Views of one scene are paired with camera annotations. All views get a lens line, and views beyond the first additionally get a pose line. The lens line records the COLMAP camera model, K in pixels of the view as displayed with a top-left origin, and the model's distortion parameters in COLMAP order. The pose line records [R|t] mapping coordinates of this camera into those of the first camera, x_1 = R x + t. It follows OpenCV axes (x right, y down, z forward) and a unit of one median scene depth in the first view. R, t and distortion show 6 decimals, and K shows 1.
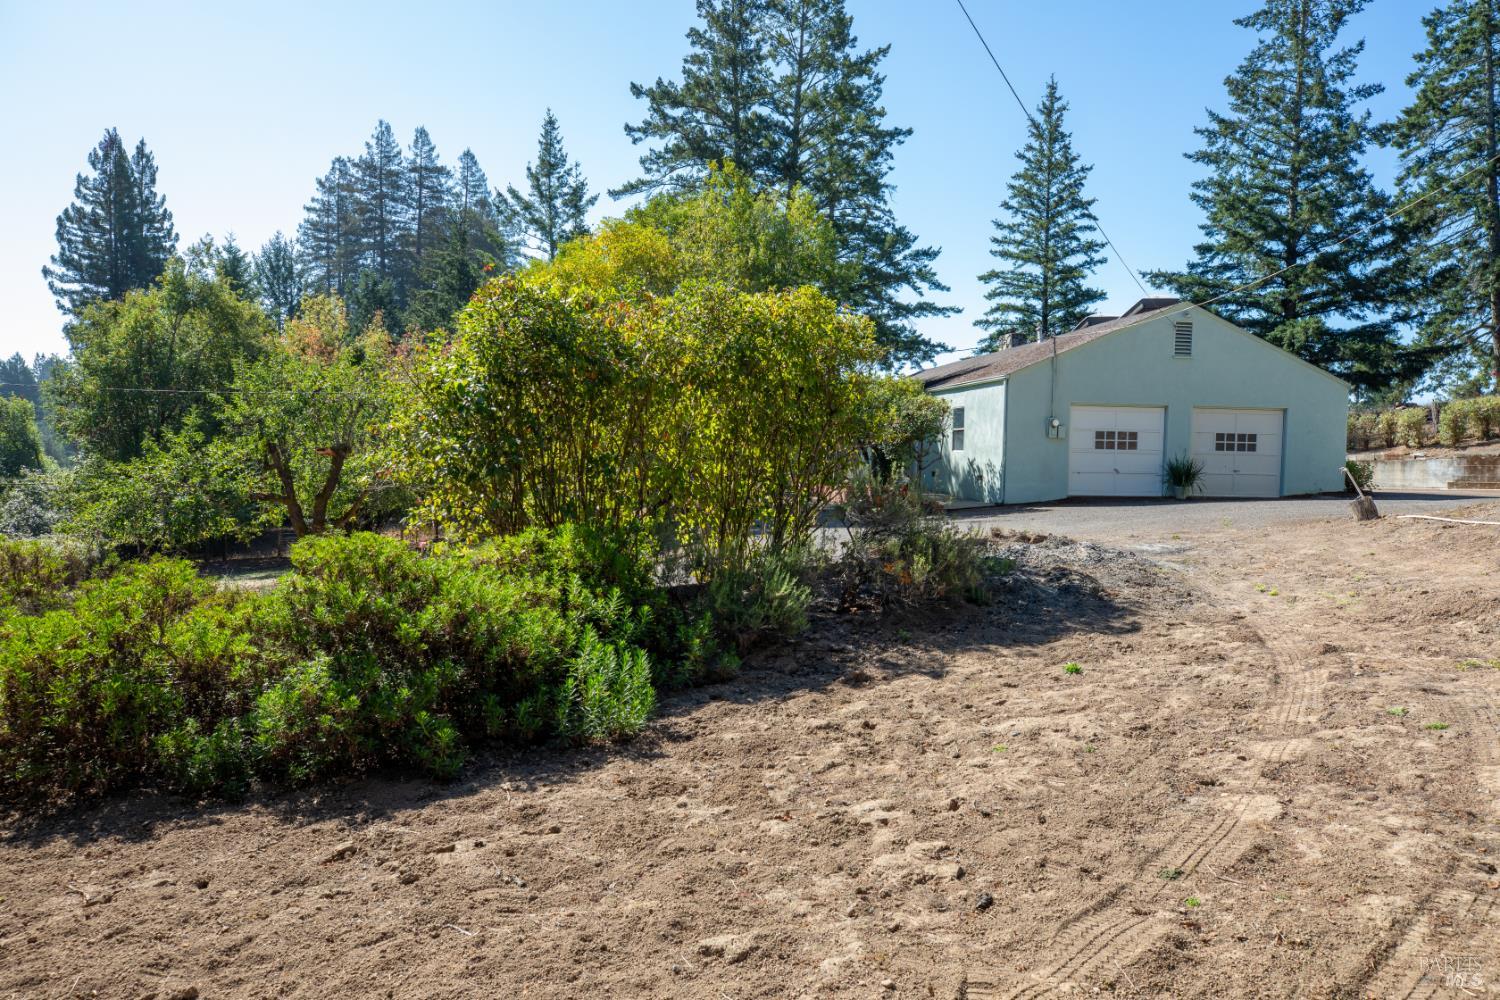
lens RADIAL K [[1003.2, 0, 752.3], [0, 1003.2, 501.6], [0, 0, 1]] dist [-0.007030, 0.023513]
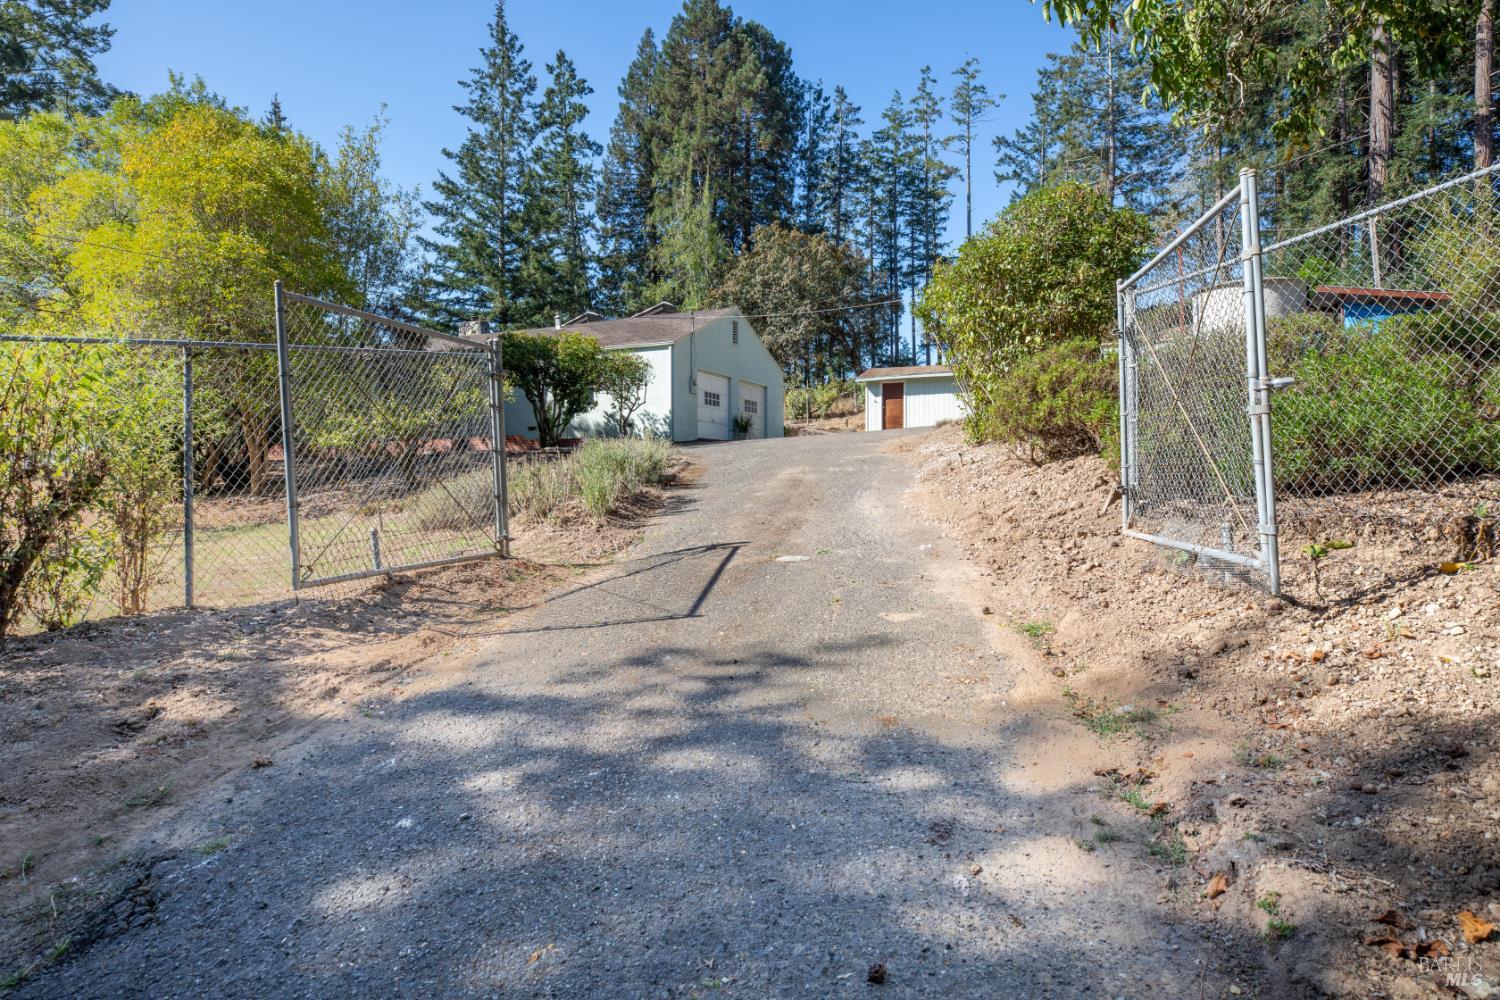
lens RADIAL K [[883.9, 0, 751.9], [0, 883.9, 492.4], [0, 0, 1]] dist [-0.008059, -0.000270]
pose [[0.532945, -0.022234, 0.845858, -0.308133], [0.056397, 0.998365, -0.009291, 0.039273], [-0.844269, 0.052656, 0.533327, 0.146052]]
